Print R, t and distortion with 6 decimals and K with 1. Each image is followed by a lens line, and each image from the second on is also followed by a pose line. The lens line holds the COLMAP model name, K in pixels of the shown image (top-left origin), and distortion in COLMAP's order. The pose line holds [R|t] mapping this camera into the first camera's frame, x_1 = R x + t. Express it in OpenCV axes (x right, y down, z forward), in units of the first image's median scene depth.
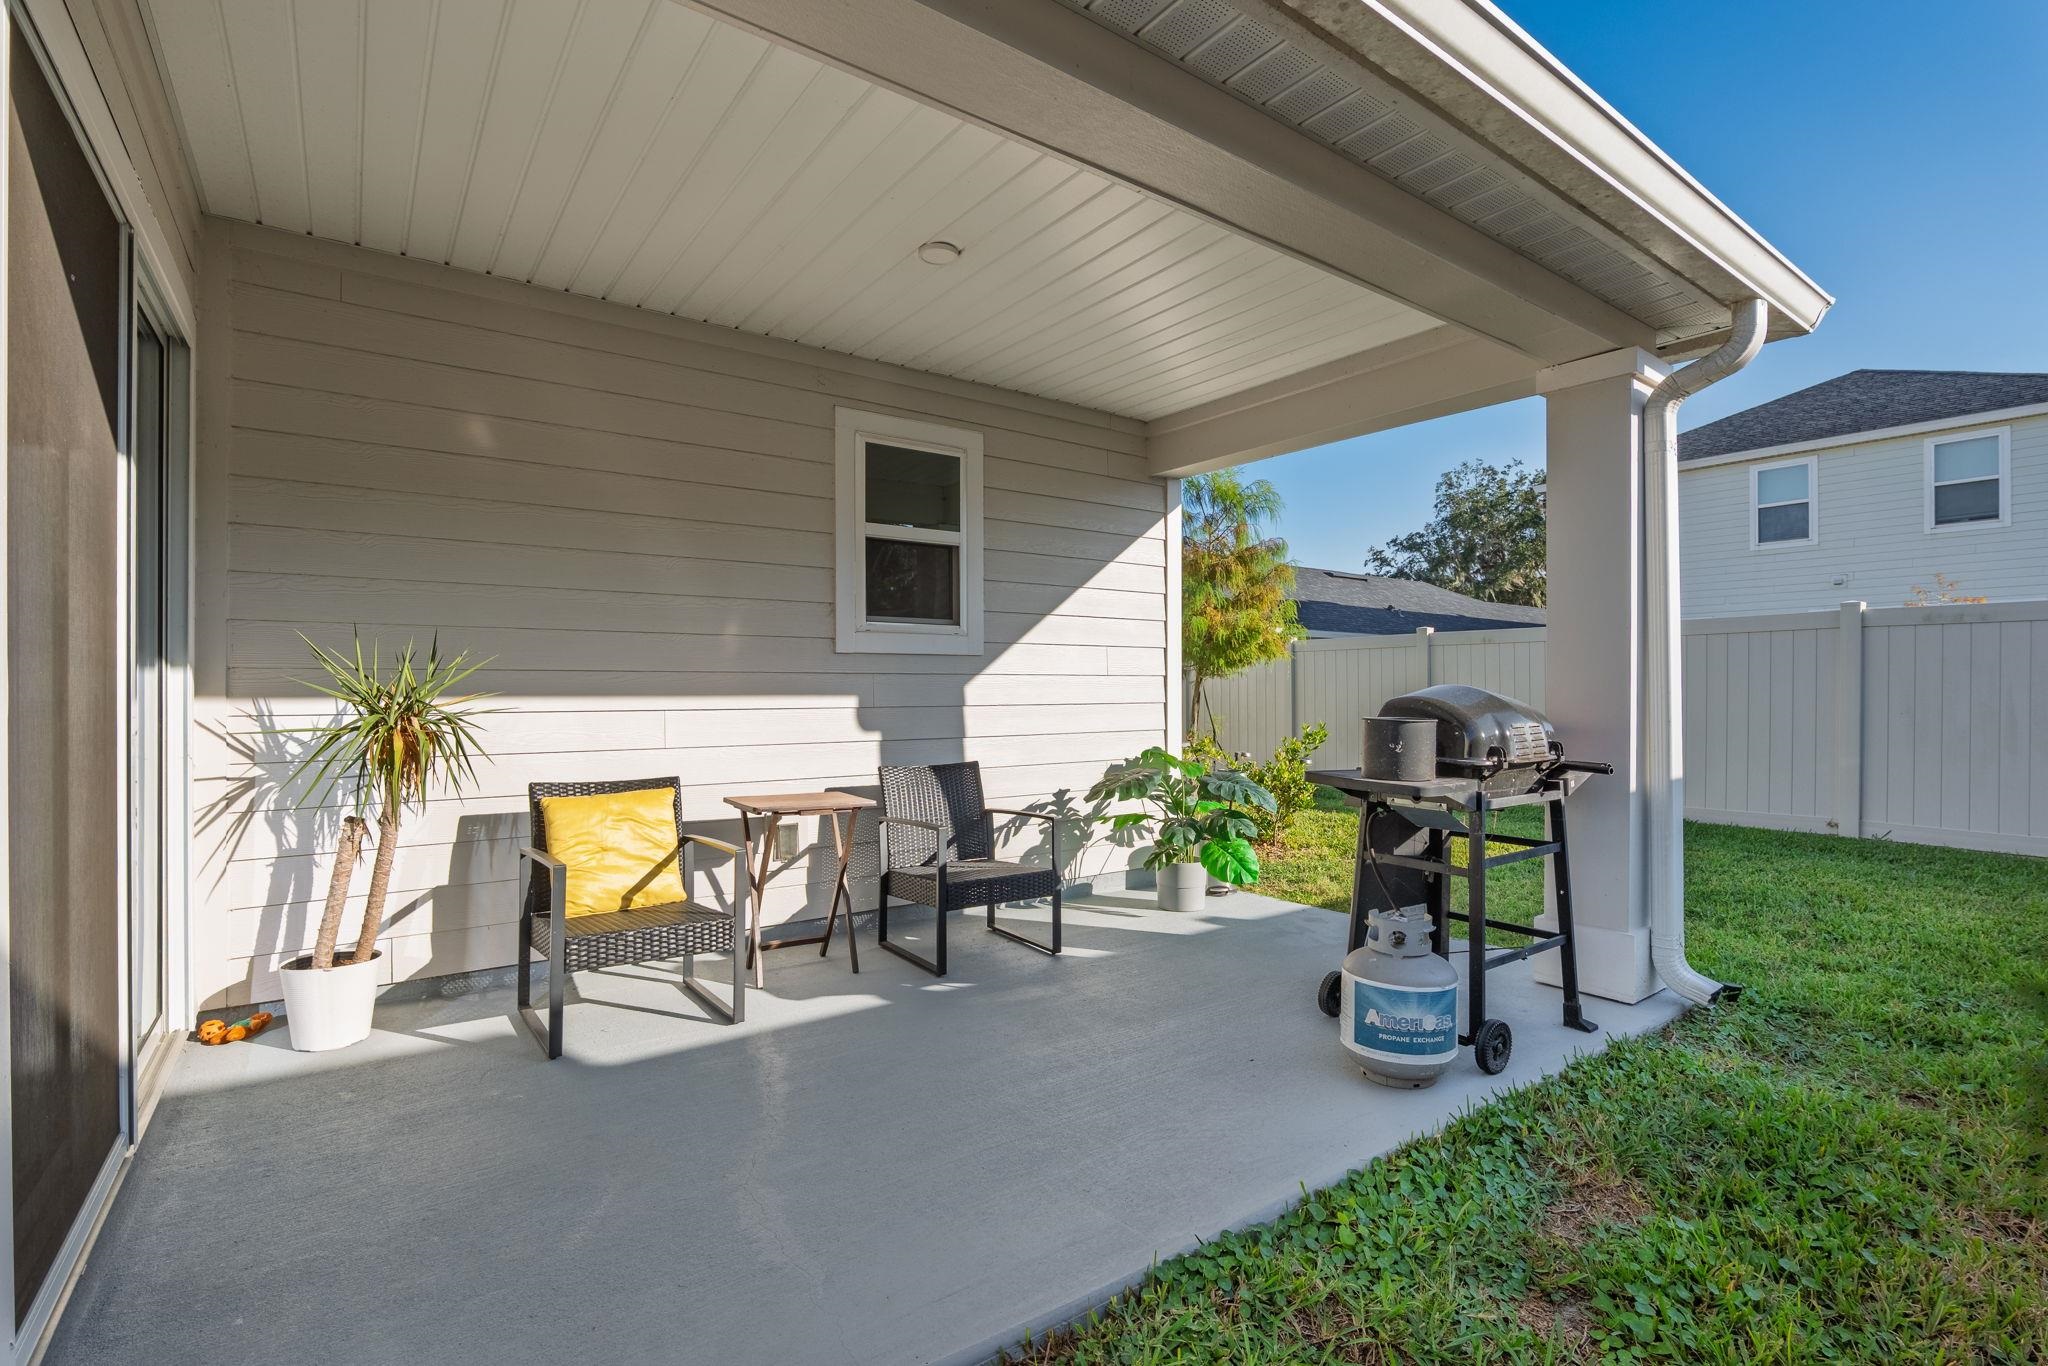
lens RADIAL K [[943.1, 0, 1028.1], [0, 943.1, 685.7], [0, 0, 1]] dist [-0.015101, 0.002228]
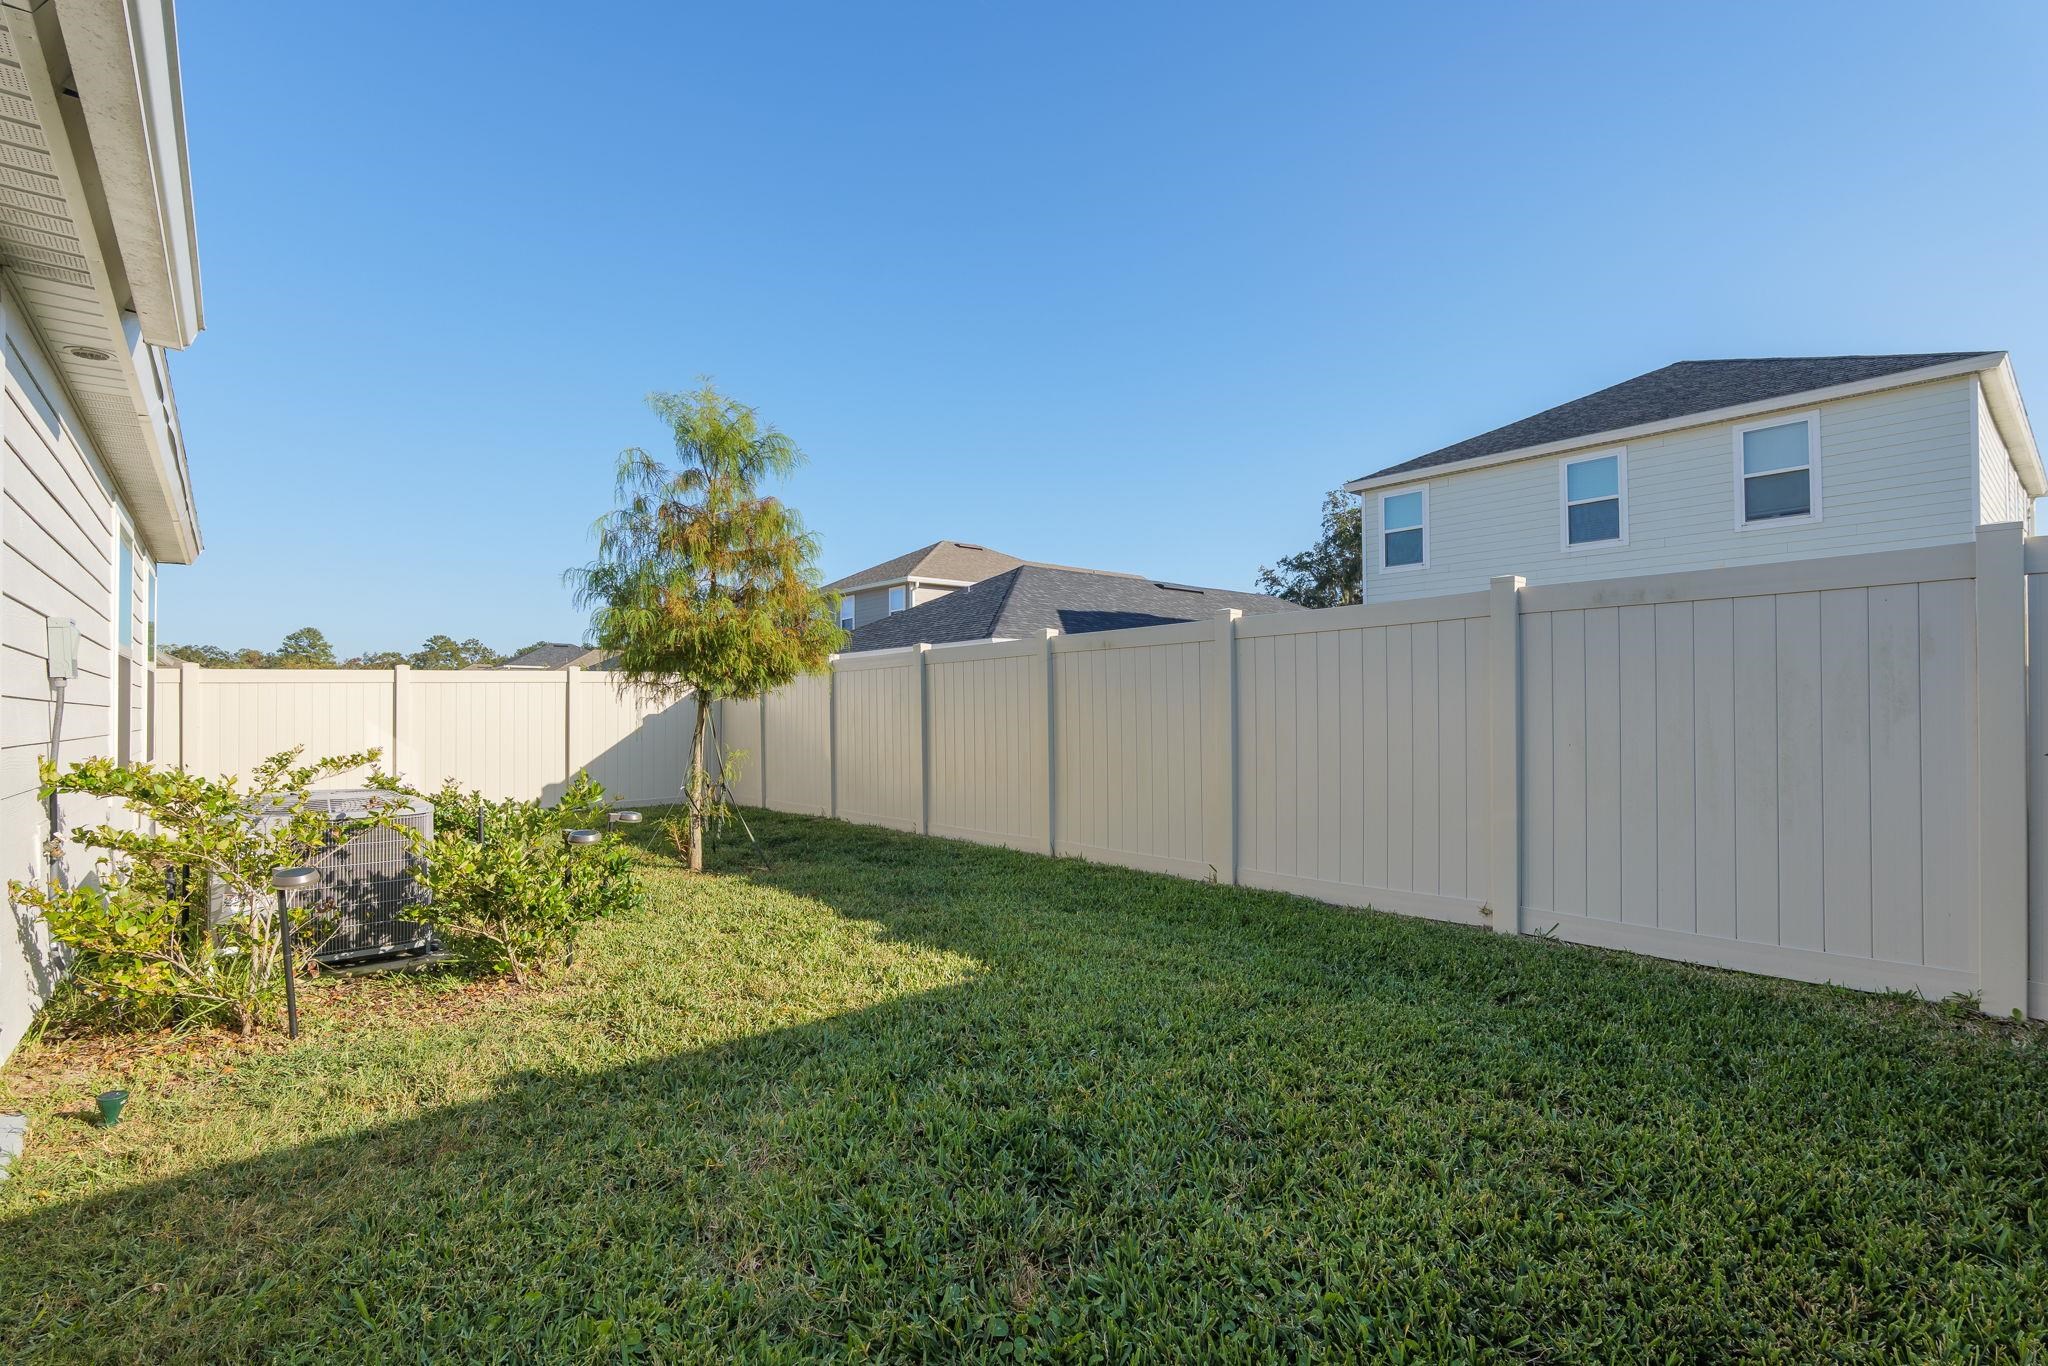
lens RADIAL K [[943.1, 0, 1027.8], [0, 943.1, 693.4], [0, 0, 1]] dist [-0.015101, 0.002228]
pose [[0.997174, -0.008534, 0.074641, 0.202880], [0.009774, 0.999820, -0.016263, 0.000448], [-0.074489, 0.016946, 0.997078, 0.147653]]
